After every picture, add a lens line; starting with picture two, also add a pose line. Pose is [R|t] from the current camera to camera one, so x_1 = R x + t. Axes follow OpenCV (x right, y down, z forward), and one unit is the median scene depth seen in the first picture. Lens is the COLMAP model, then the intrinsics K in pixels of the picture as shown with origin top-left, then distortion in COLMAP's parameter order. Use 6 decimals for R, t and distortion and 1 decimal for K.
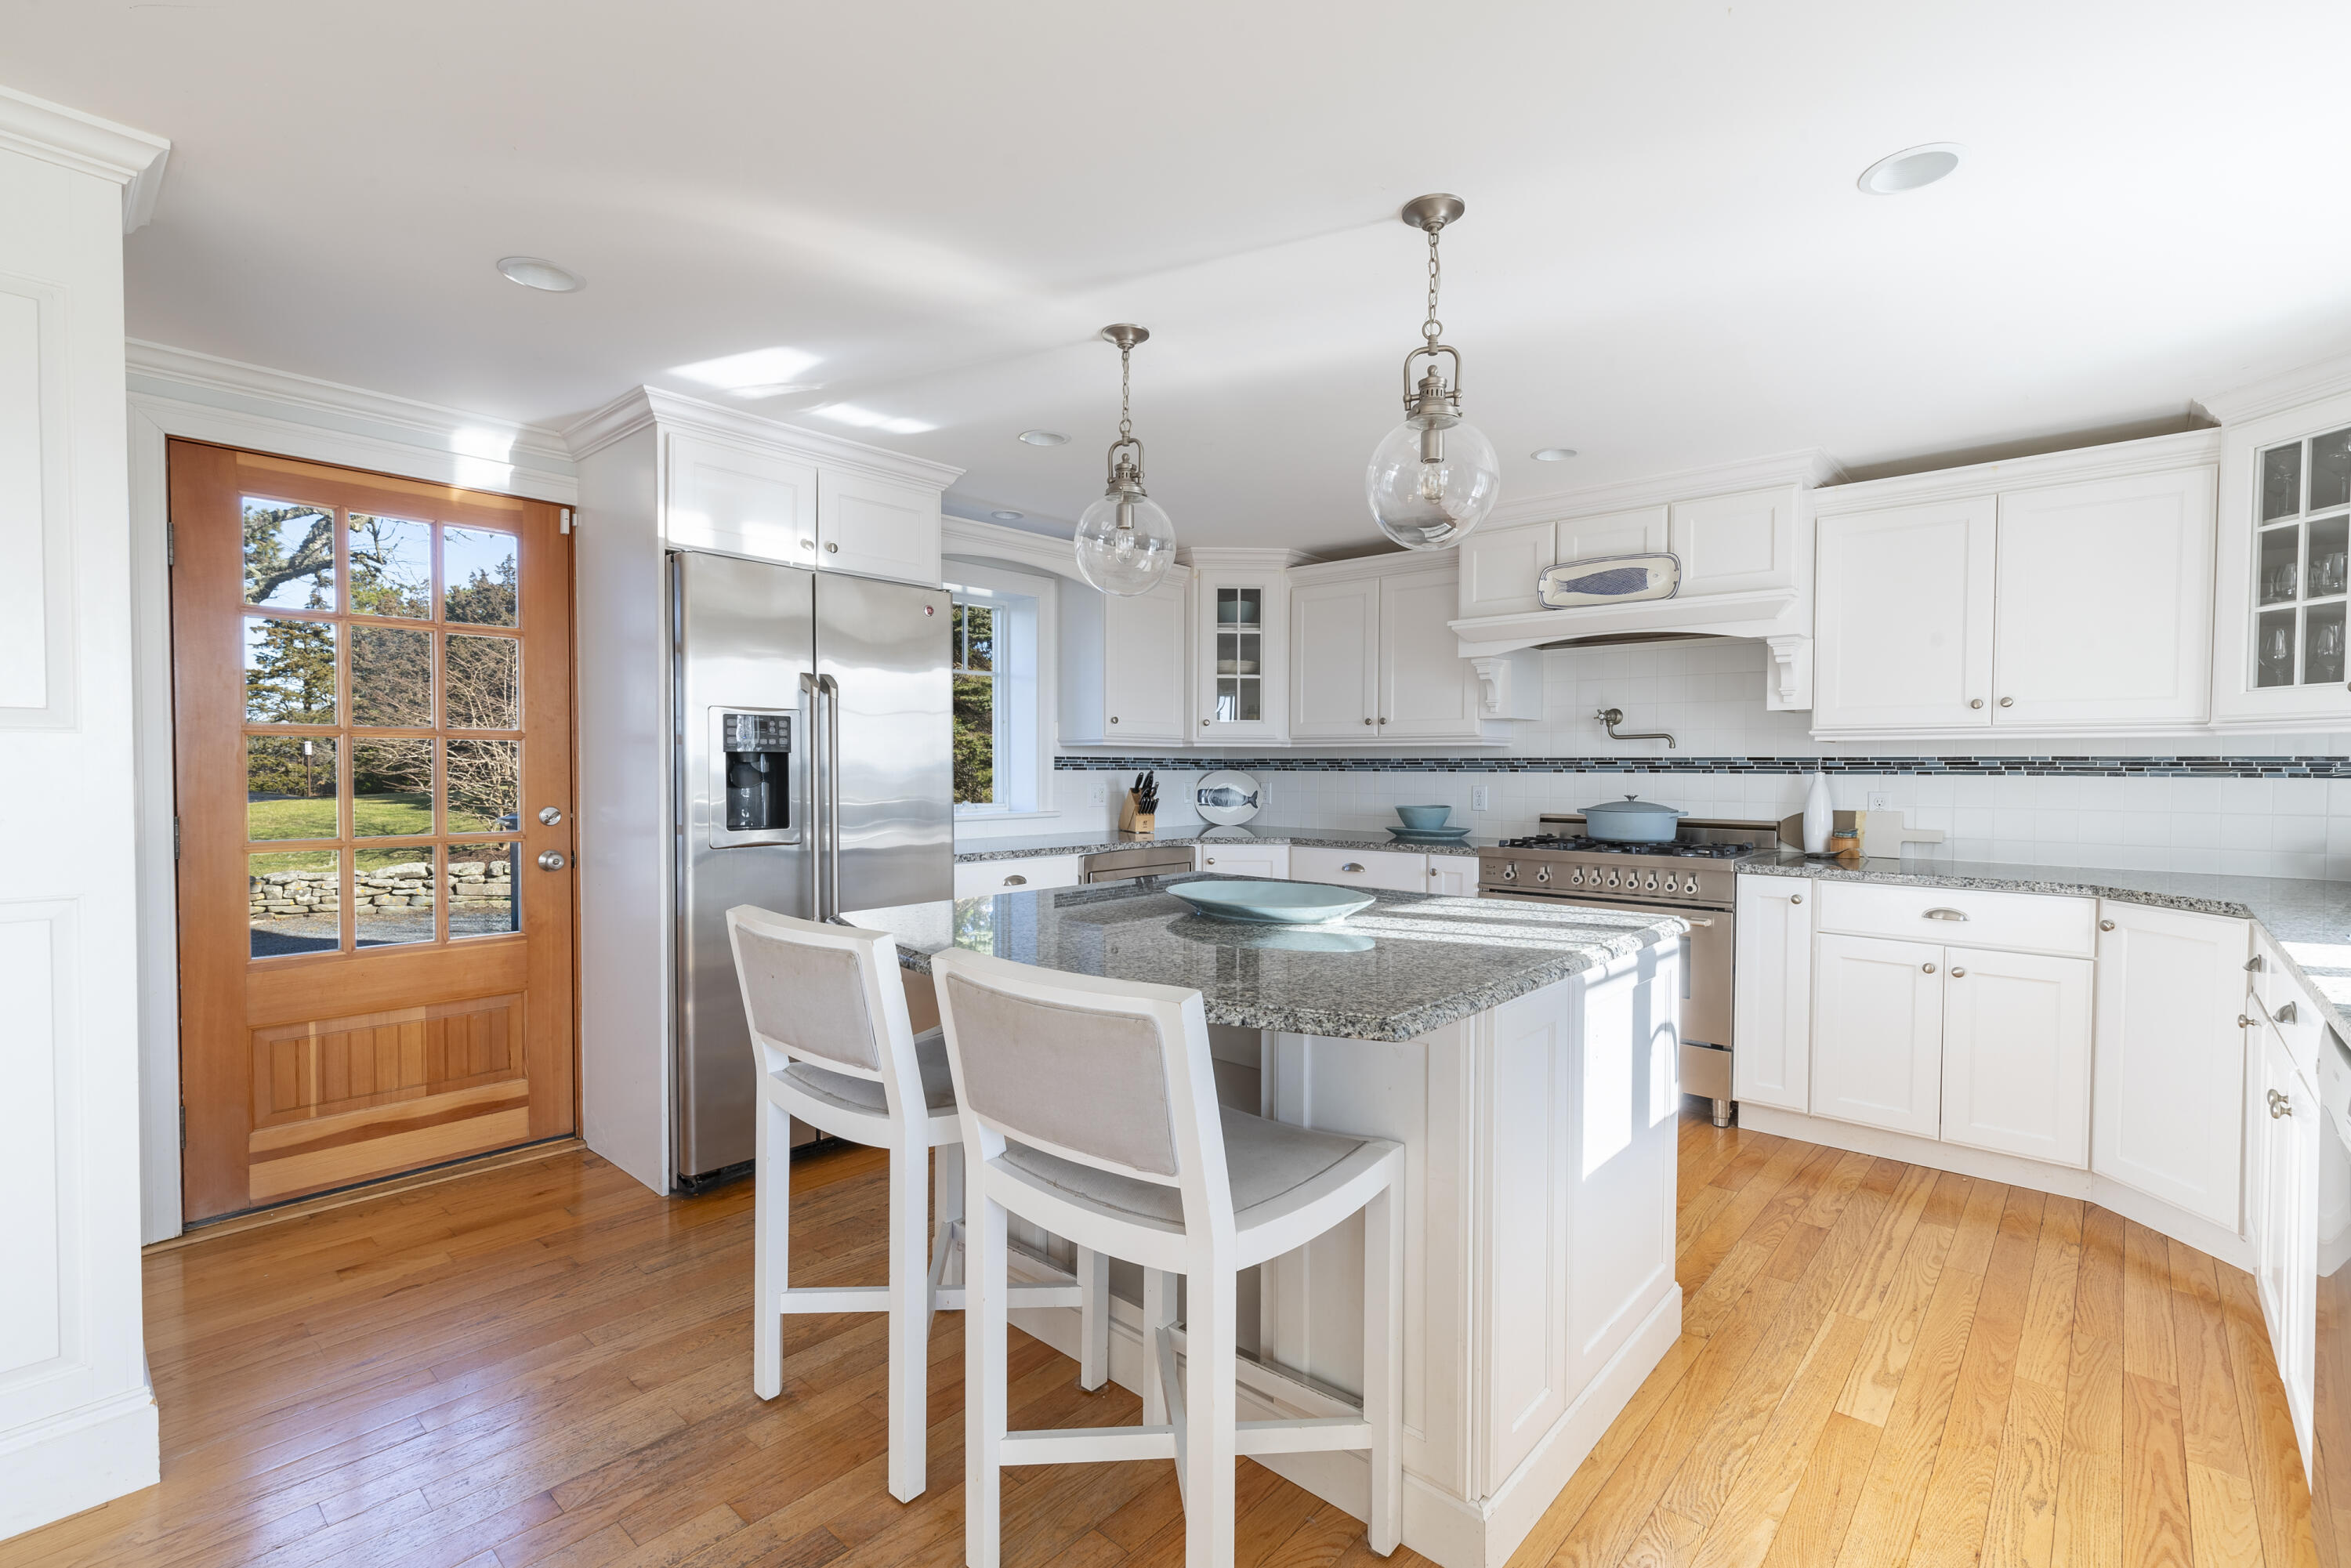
lens RADIAL K [[1052.6, 0, 1170.8], [0, 1052.6, 790.7], [0, 0, 1]] dist [0.001424, -0.000474]
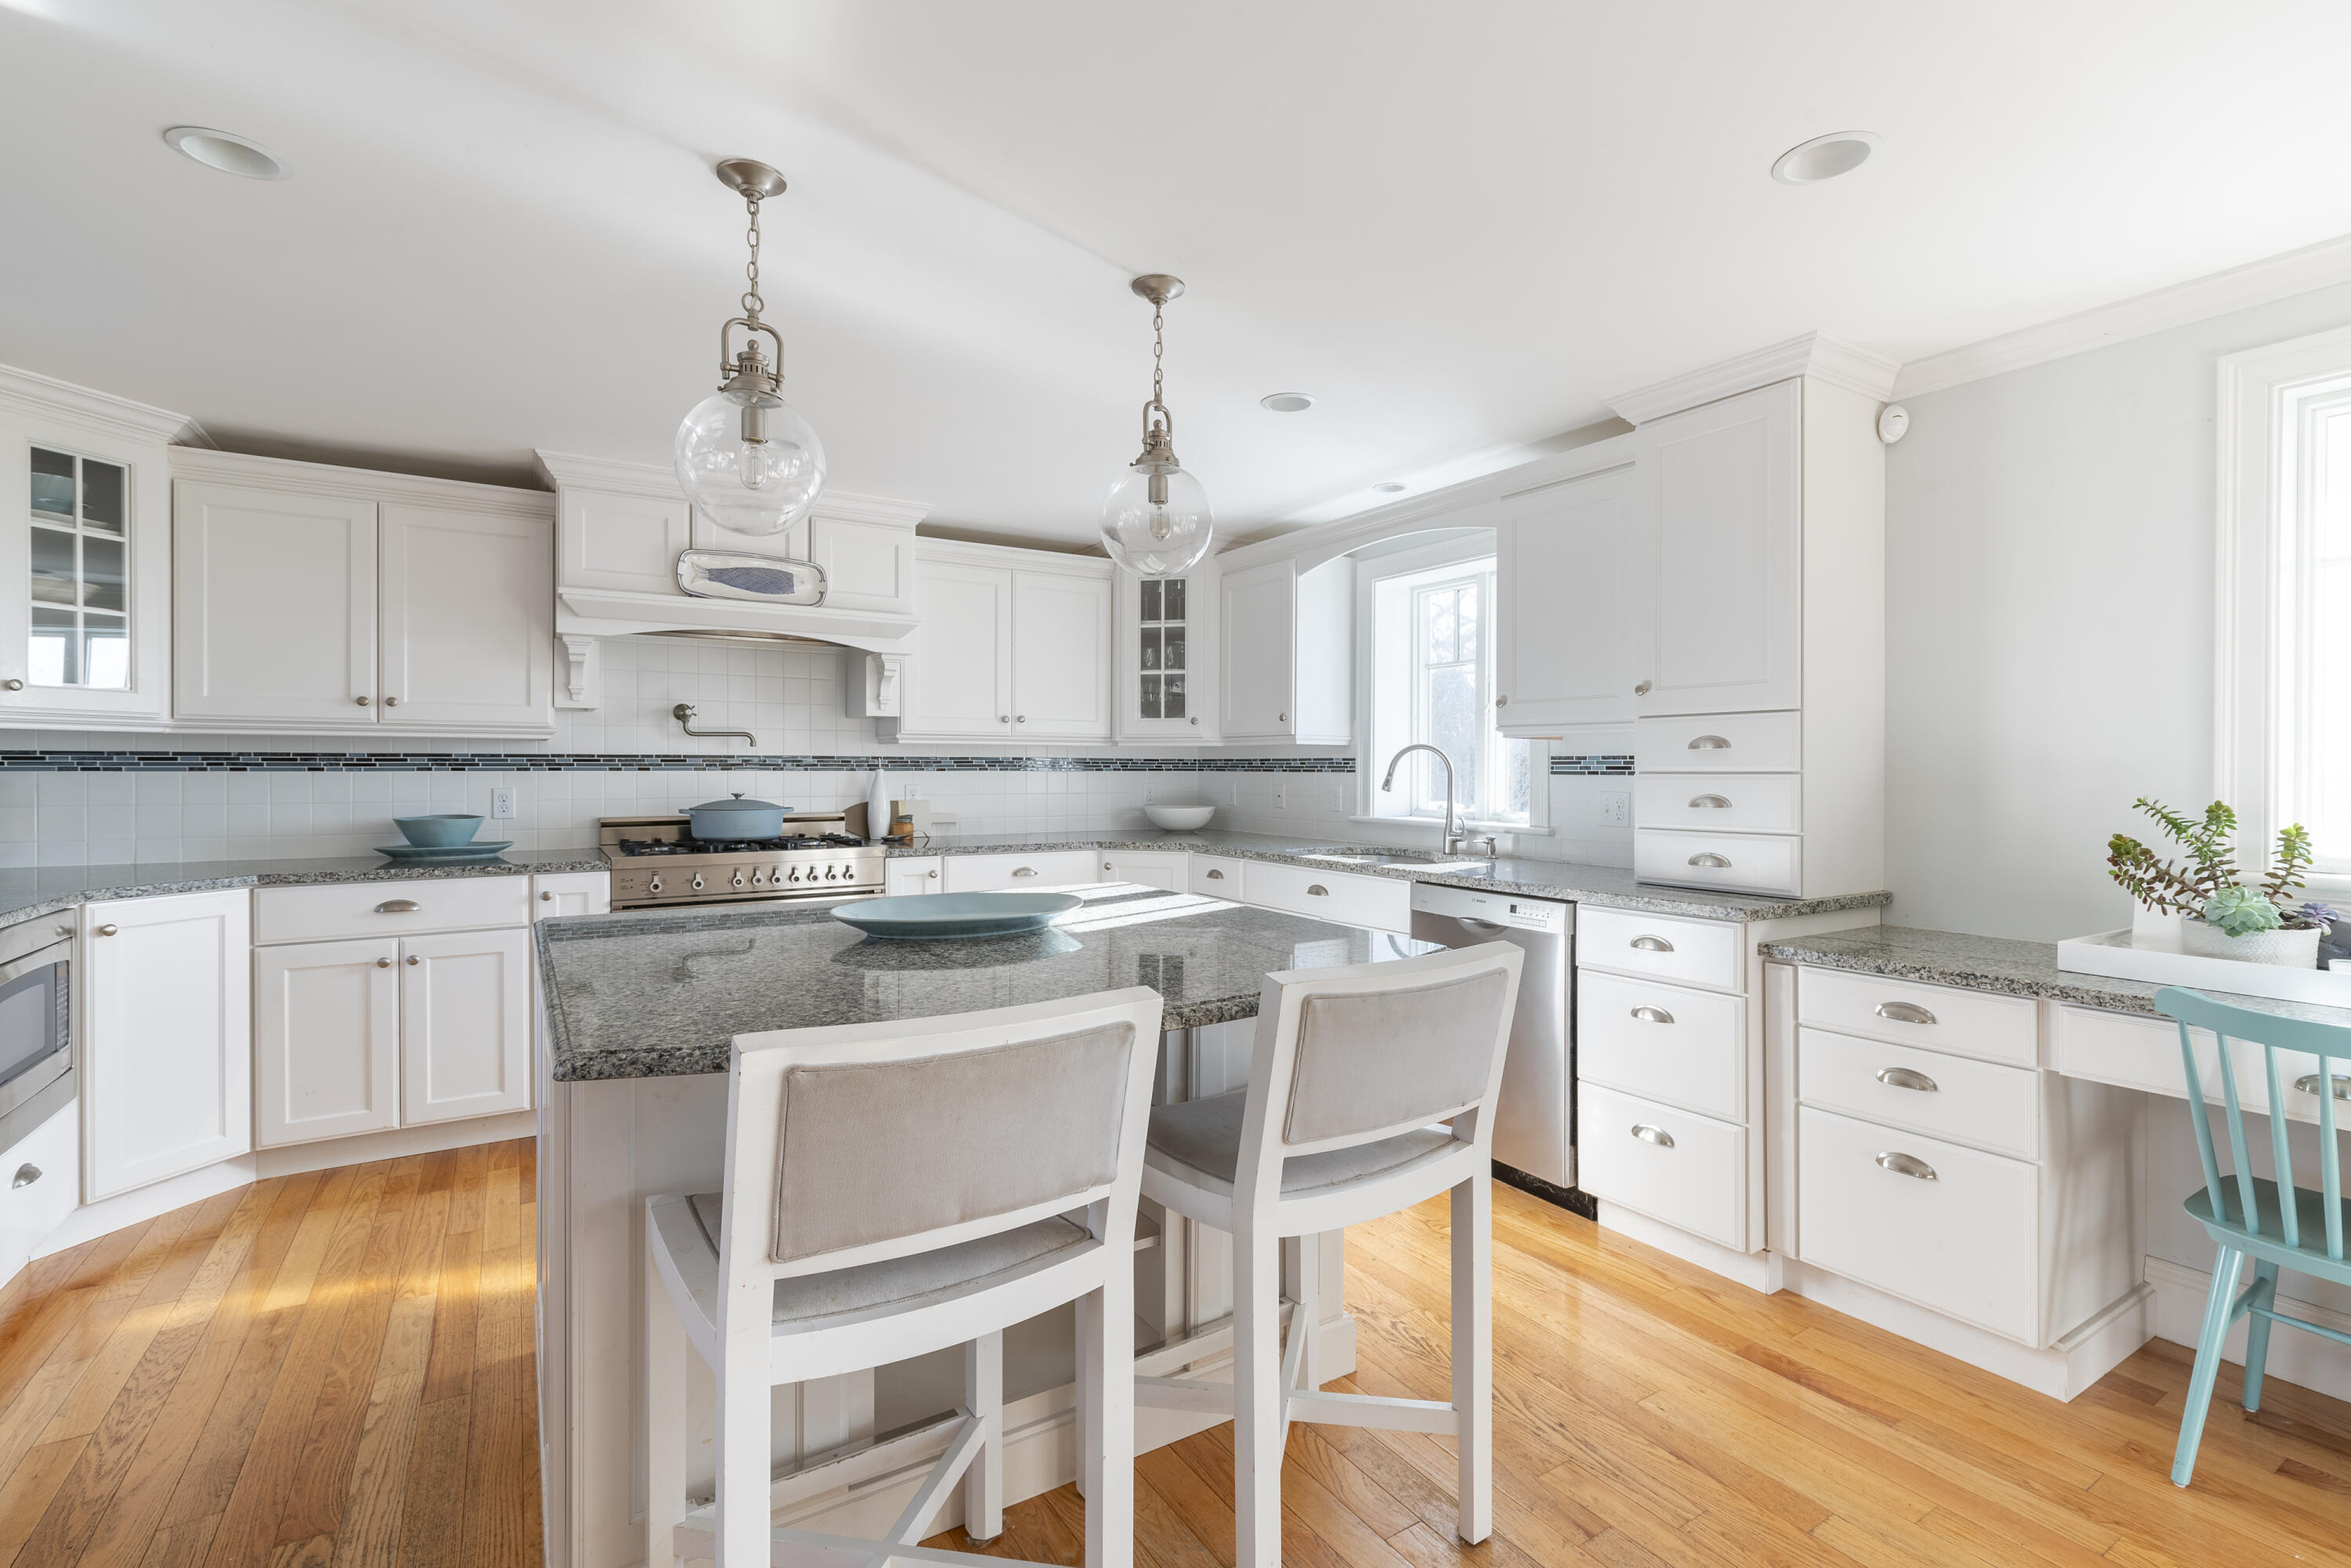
lens RADIAL K [[1066.3, 0, 1199.2], [0, 1066.3, 769.7], [0, 0, 1]] dist [0.000379, -0.000450]
pose [[0.264599, -0.005881, 0.964341, -0.428899], [0.021175, 0.999776, 0.000287, -0.009469], [-0.964126, 0.020344, 0.264664, 0.322154]]
